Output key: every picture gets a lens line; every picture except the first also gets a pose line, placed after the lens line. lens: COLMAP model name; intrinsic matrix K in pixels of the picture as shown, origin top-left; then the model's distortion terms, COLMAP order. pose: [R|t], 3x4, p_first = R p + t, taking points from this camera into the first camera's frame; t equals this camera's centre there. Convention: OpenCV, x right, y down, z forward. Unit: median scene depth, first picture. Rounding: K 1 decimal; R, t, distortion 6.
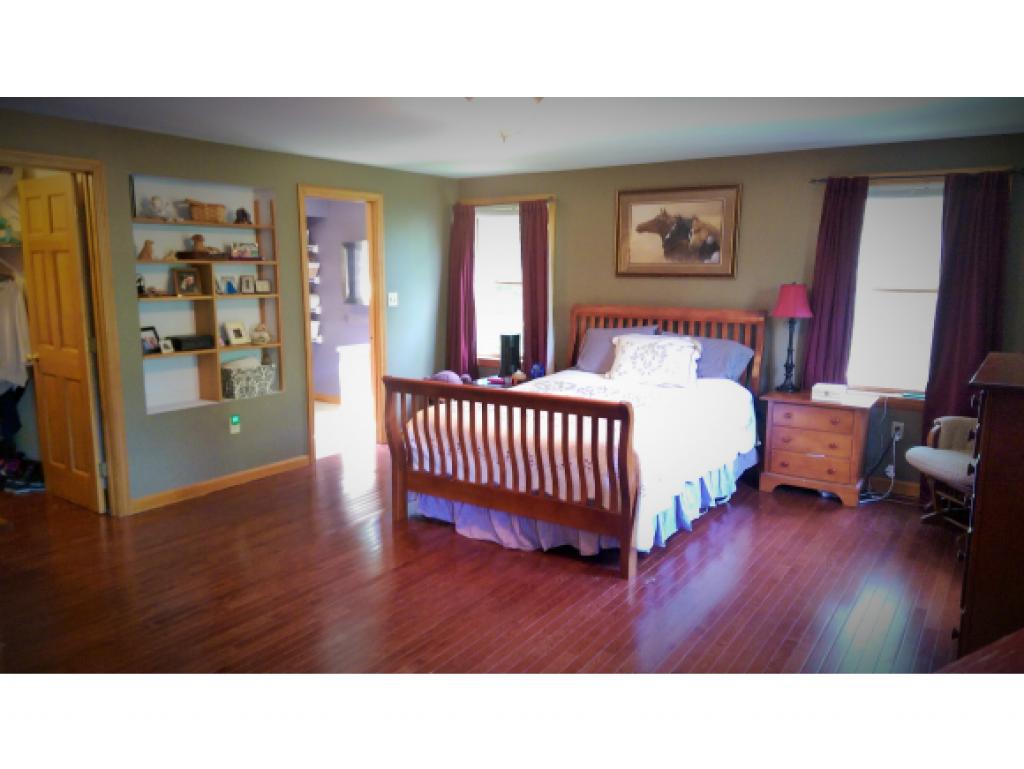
lens RADIAL K [[730.4, 0, 511.8], [0, 730.4, 385.9], [0, 0, 1]] dist [0.032202, -0.055209]
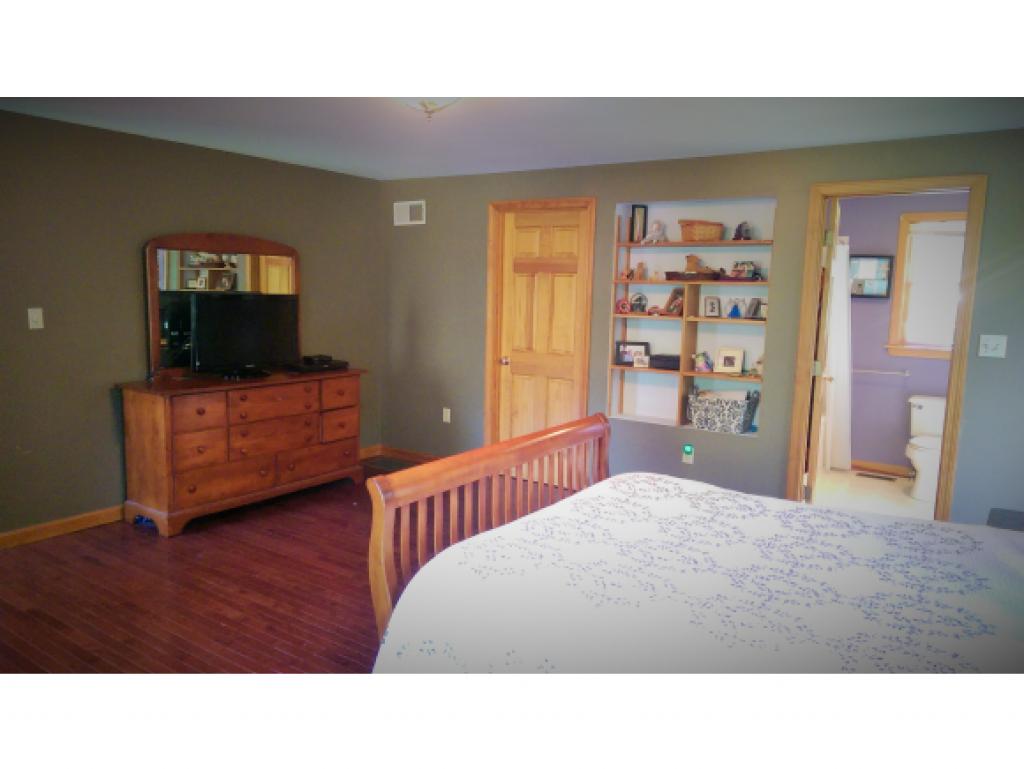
lens RADIAL K [[730.4, 0, 513.1], [0, 730.4, 386.3], [0, 0, 1]] dist [0.032202, -0.055209]
pose [[0.025813, 0.133198, -0.990753, 0.537371], [-0.183097, 0.974948, 0.126303, -0.110207], [0.982756, 0.178144, 0.049555, 0.716901]]
